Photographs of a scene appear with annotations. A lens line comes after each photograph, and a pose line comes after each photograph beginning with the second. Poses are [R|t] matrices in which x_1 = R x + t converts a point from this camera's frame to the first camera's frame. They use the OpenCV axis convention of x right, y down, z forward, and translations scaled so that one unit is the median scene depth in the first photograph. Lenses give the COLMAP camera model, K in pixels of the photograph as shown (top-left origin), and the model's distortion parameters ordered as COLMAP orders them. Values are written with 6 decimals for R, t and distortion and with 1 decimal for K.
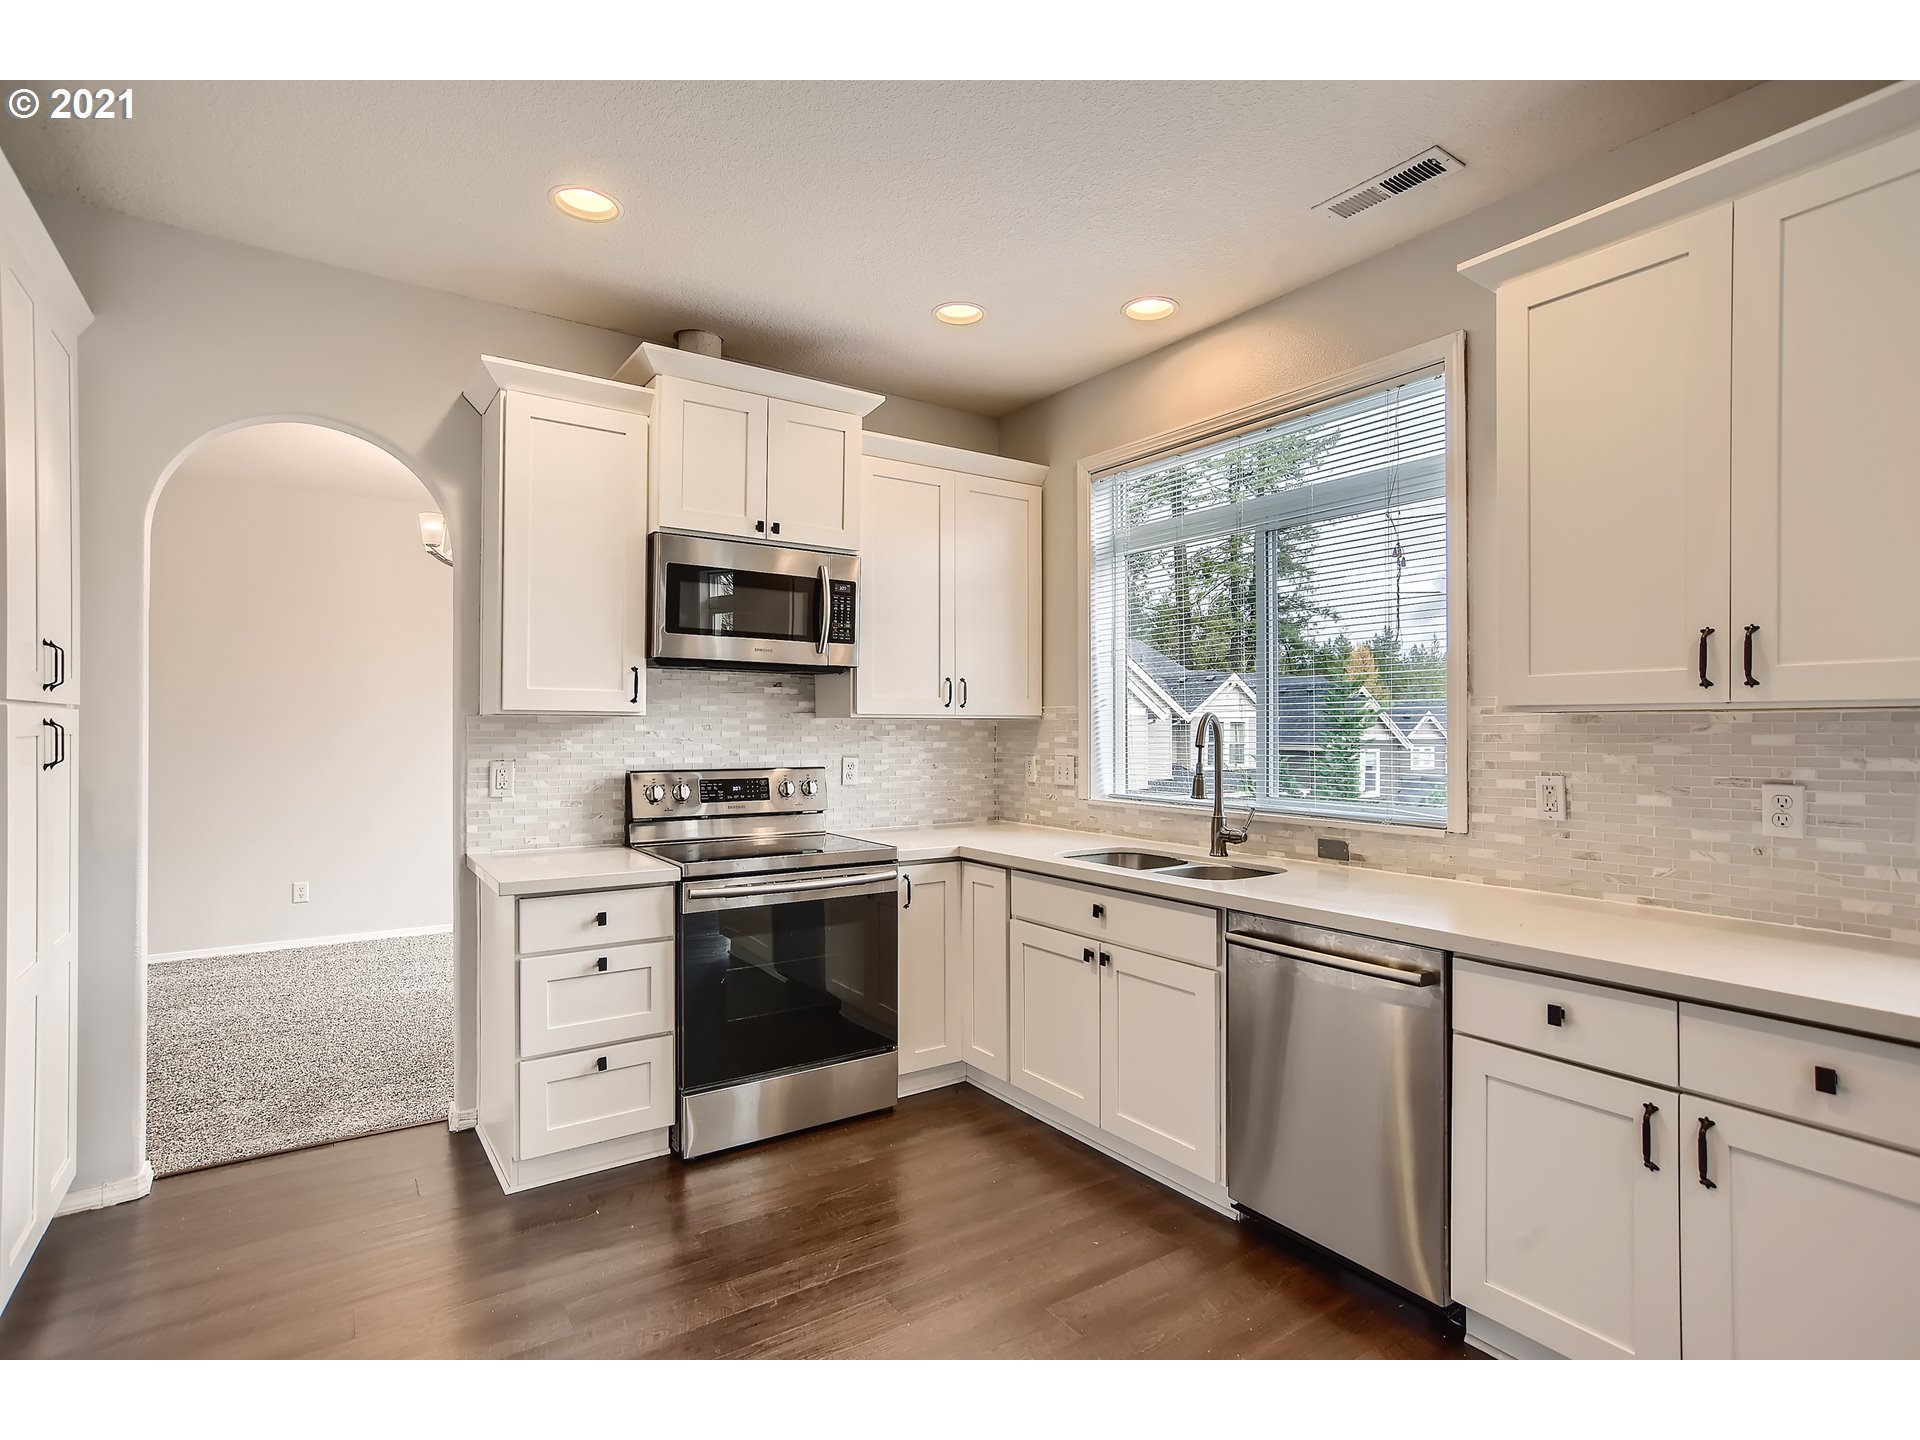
lens RADIAL K [[964.5, 0, 959.8], [0, 964.5, 727.6], [0, 0, 1]] dist [-0.011520, 0.002144]
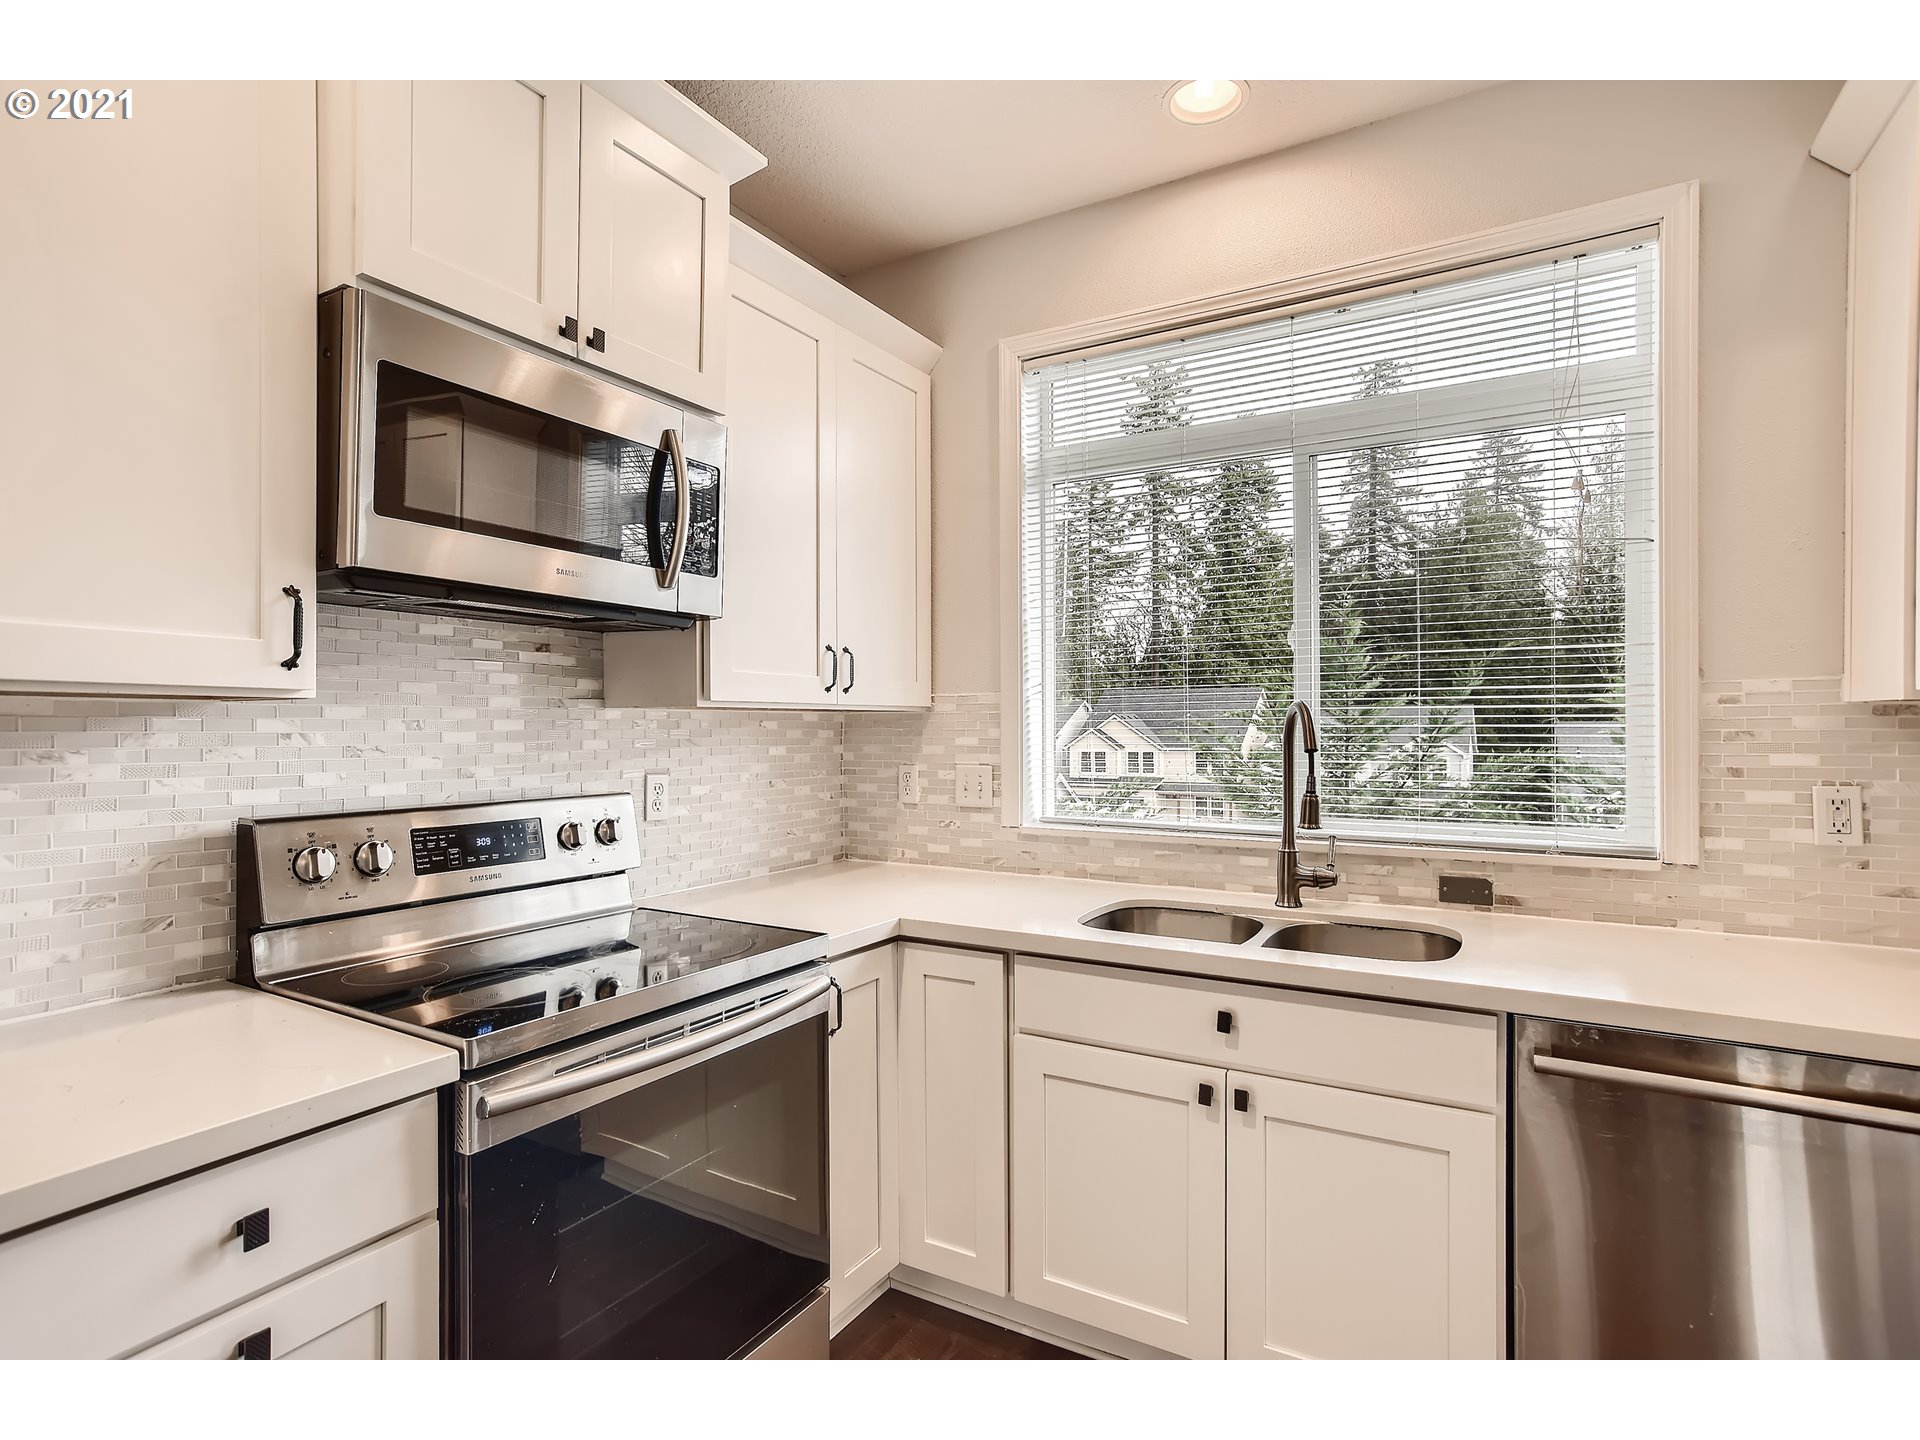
lens RADIAL K [[964.5, 0, 961.3], [0, 964.5, 725.9], [0, 0, 1]] dist [-0.011520, 0.002144]
pose [[0.904051, -0.002962, 0.427415, -0.234868], [0.002427, 0.999995, 0.001798, 0.000188], [-0.427419, -0.000589, 0.904054, 0.449119]]
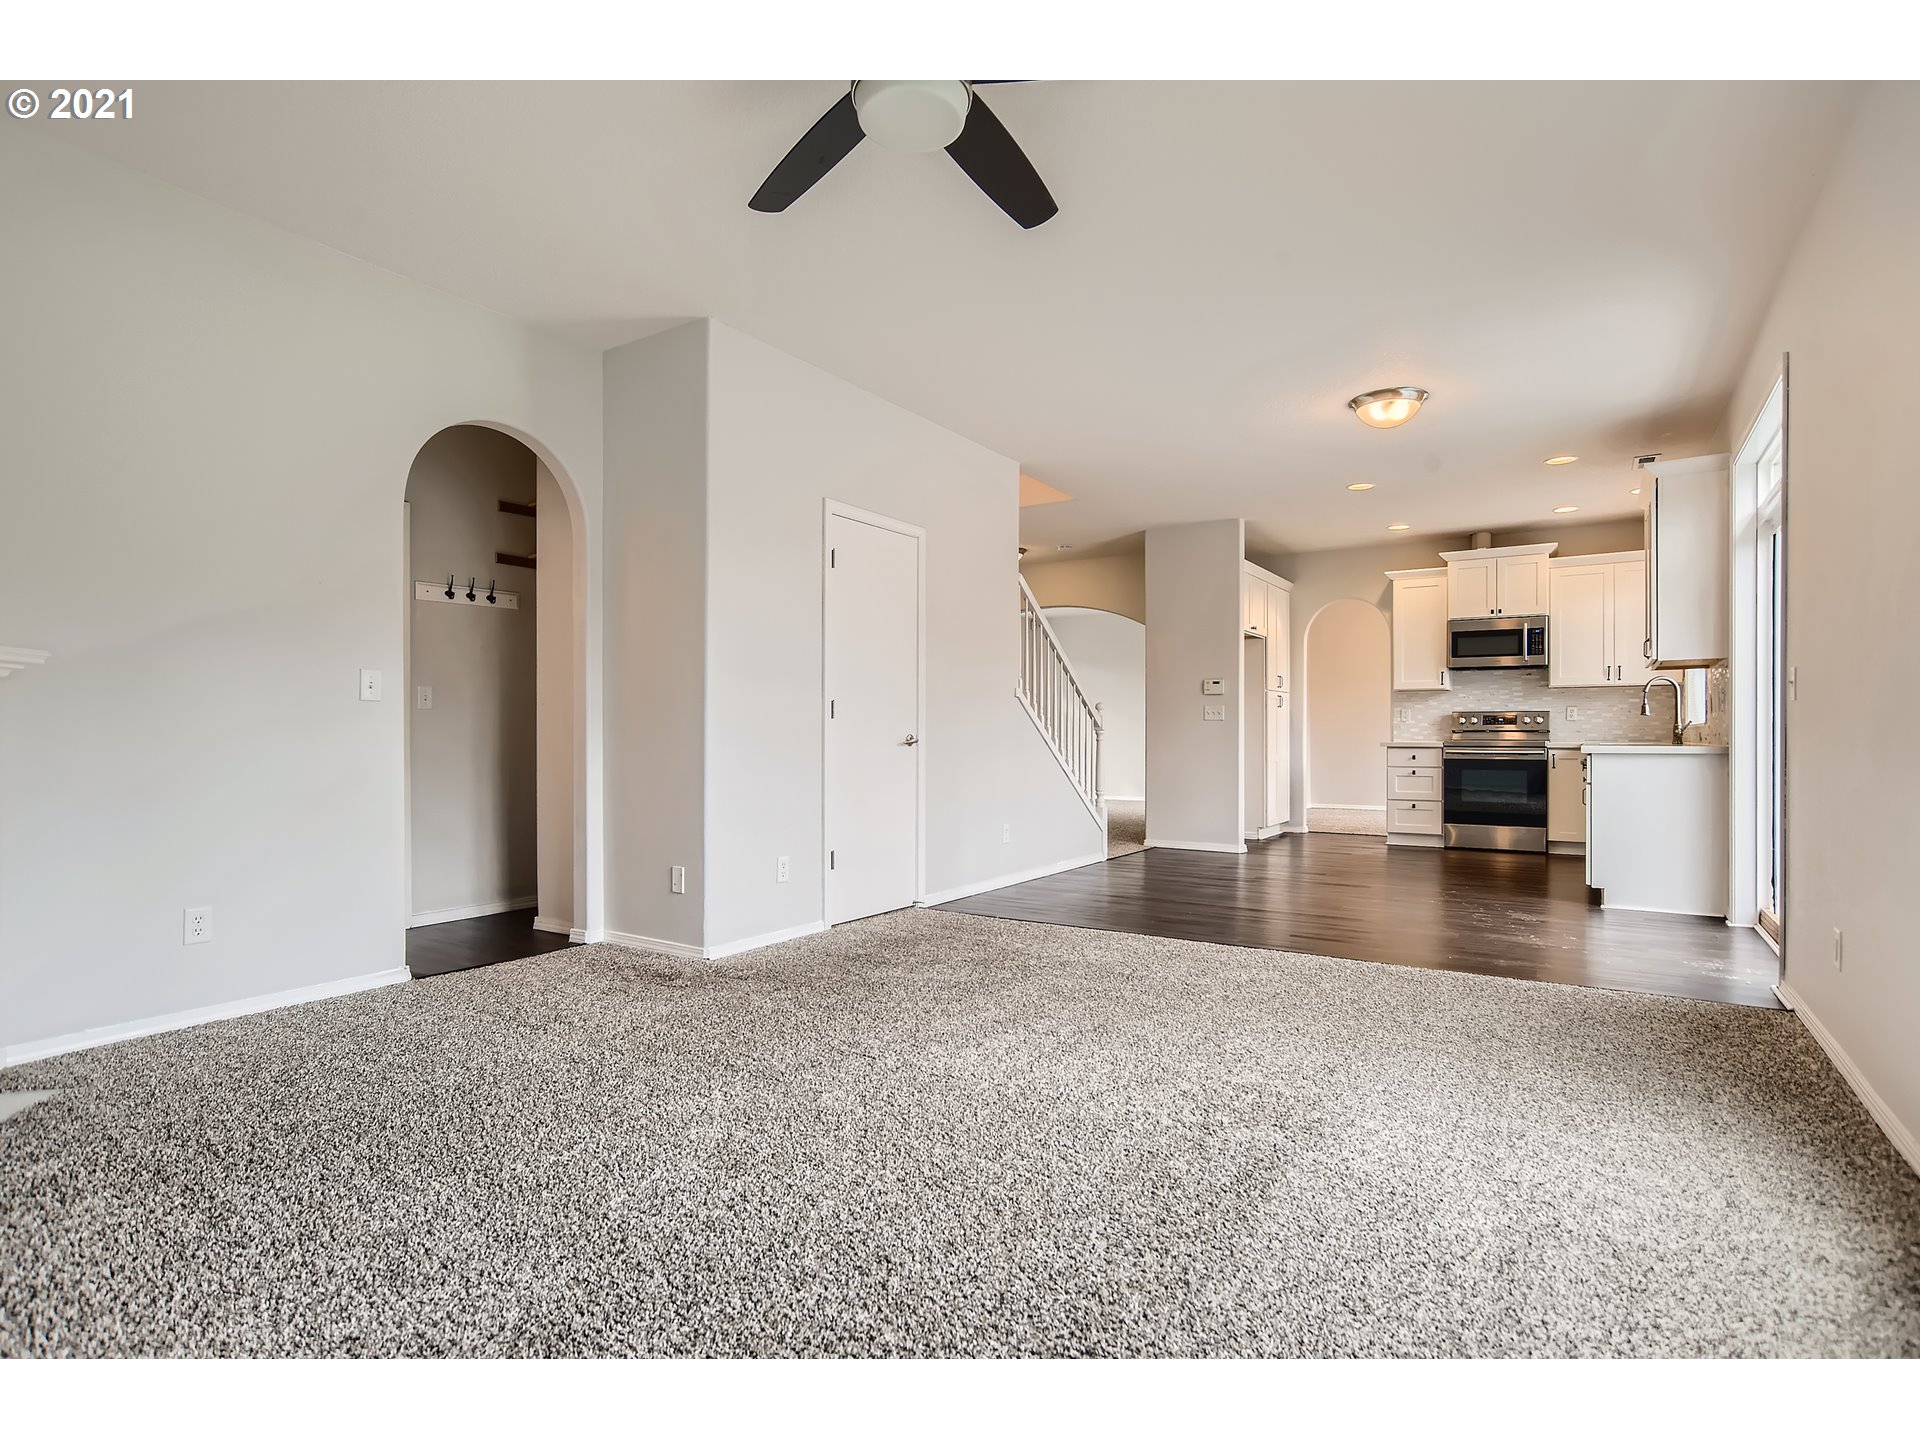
lens RADIAL K [[964.5, 0, 959.3], [0, 964.5, 724.8], [0, 0, 1]] dist [-0.011520, 0.002144]
pose [[0.379995, -0.009133, -0.924943, 1.542885], [0.008170, 0.999945, -0.006517, 0.085803], [0.924952, -0.005081, 0.380049, -1.201247]]
